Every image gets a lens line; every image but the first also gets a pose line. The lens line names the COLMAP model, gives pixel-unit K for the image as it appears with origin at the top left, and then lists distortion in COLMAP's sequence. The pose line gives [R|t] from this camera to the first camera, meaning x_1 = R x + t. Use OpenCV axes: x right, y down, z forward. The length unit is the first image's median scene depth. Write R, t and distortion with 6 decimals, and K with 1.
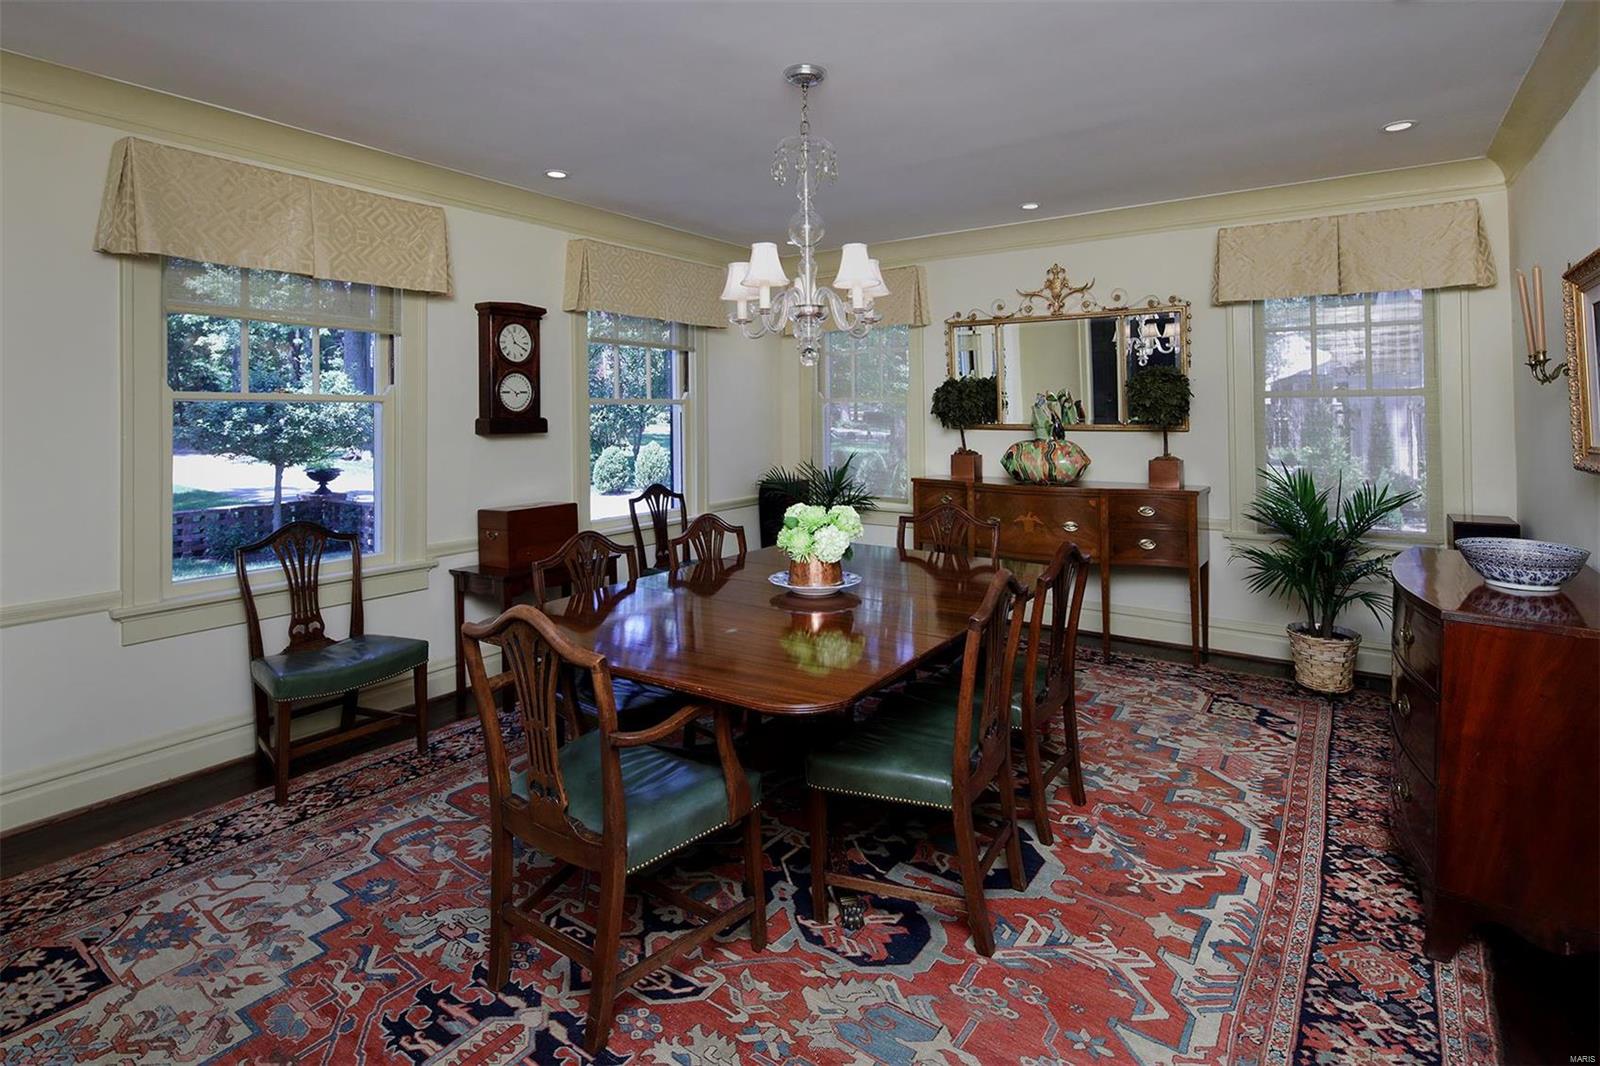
lens RADIAL K [[783.5, 0, 815.0], [0, 783.5, 407.3], [0, 0, 1]] dist [0.000872, 0.000355]
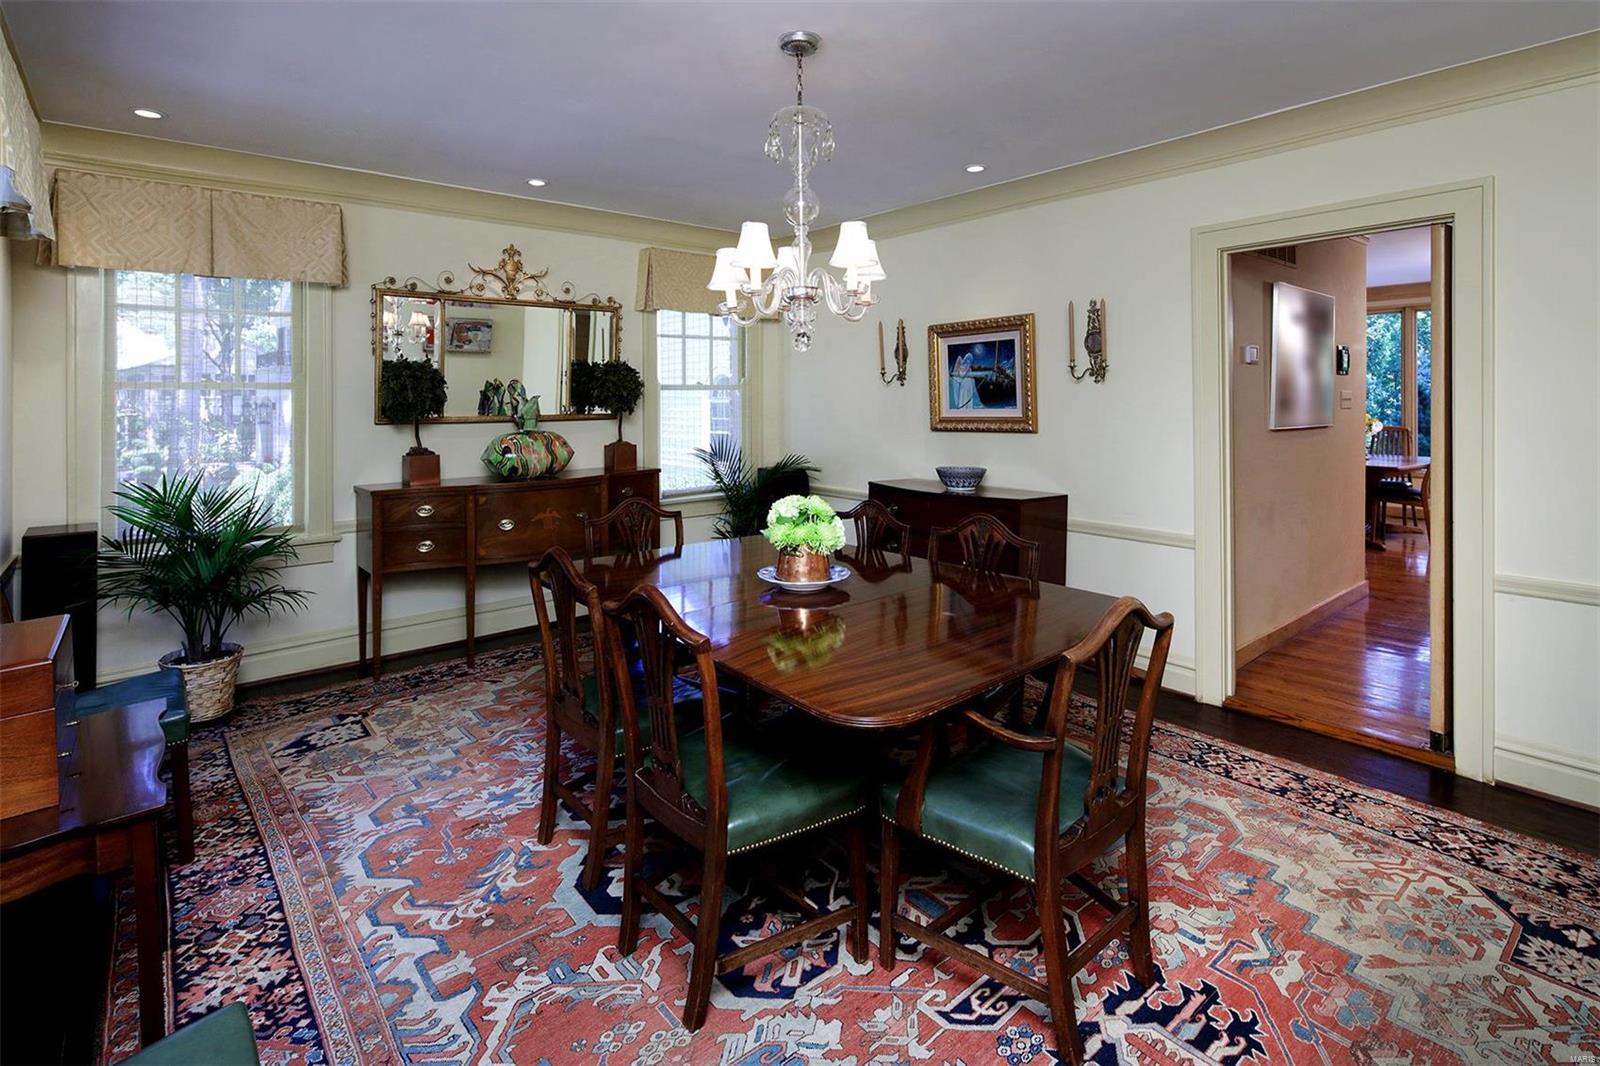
lens RADIAL K [[783.5, 0, 815.0], [0, 783.5, 407.3], [0, 0, 1]] dist [0.000872, 0.000355]
pose [[0.263258, -0.008165, 0.964691, -0.907264], [-0.000113, 0.999964, 0.008495, 0.006753], [-0.964726, -0.002346, 0.263247, 0.726544]]
